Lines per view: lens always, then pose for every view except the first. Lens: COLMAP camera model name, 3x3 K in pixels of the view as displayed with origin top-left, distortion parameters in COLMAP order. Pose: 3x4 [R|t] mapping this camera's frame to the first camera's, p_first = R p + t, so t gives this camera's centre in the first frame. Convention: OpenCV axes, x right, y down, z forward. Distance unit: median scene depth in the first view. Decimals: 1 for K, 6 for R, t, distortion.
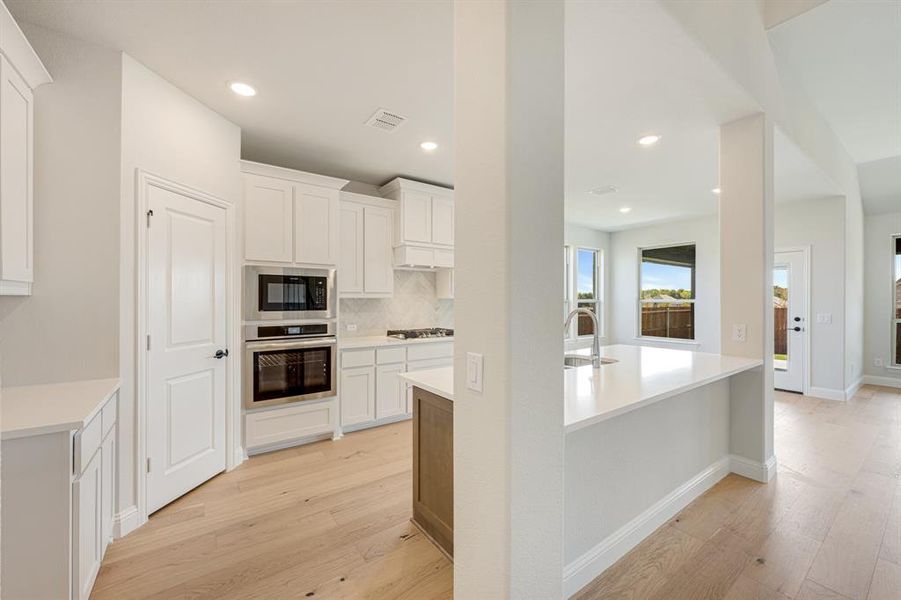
lens RADIAL K [[364.2, 0, 456.8], [0, 364.2, 302.1], [0, 0, 1]] dist [-0.001404, -0.000280]
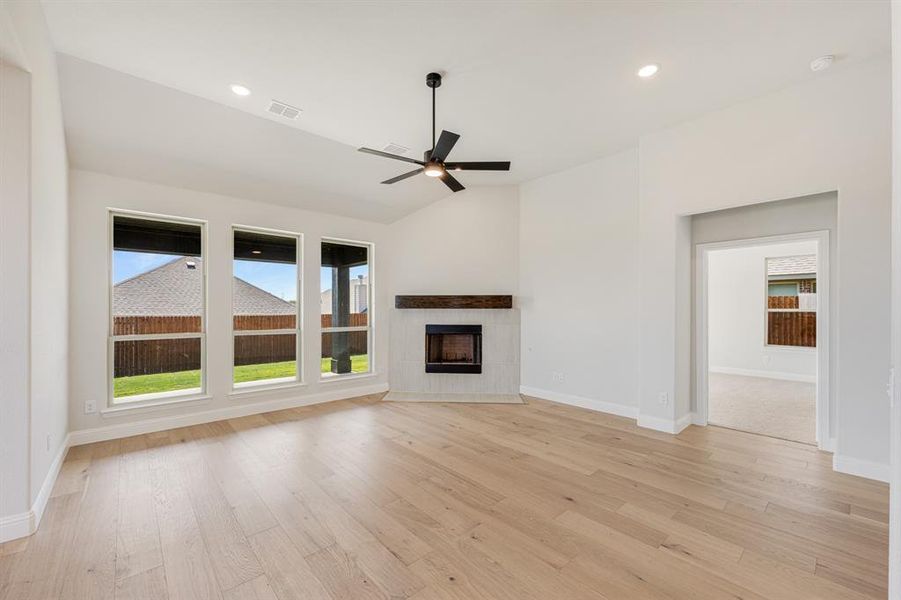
lens RADIAL K [[364.2, 0, 447.6], [0, 364.2, 306.2], [0, 0, 1]] dist [-0.001404, -0.000280]
pose [[-0.079818, 0.007262, 0.996783, 0.655338], [0.008573, 0.999941, -0.006598, 0.002249], [-0.996773, 0.008018, -0.079875, 0.590158]]
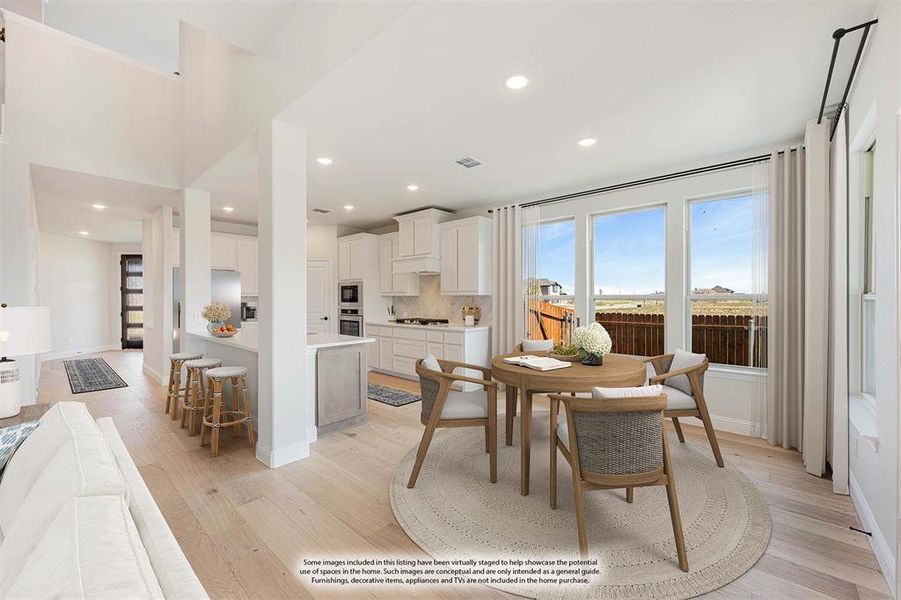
lens RADIAL K [[364.2, 0, 447.3], [0, 364.2, 297.9], [0, 0, 1]] dist [-0.001404, -0.000280]
pose [[0.195158, 0.001547, -0.980771, 1.243183], [-0.003187, 0.999994, 0.000943, -0.003596], [0.980767, 0.002941, 0.195162, 0.824400]]
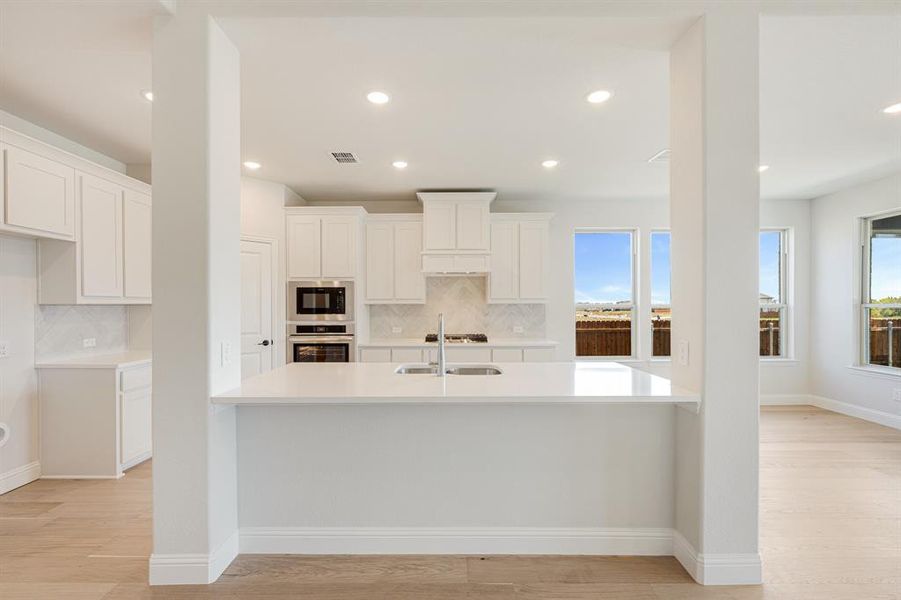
lens RADIAL K [[398.7, 0, 452.2], [0, 398.7, 308.6], [0, 0, 1]] dist [-0.000443, -0.000482]
pose [[0.800402, 0.001283, -0.599463, 0.567214], [-0.000022, 0.999998, 0.002111, 0.000967], [0.599464, -0.001677, 0.800400, 0.099090]]
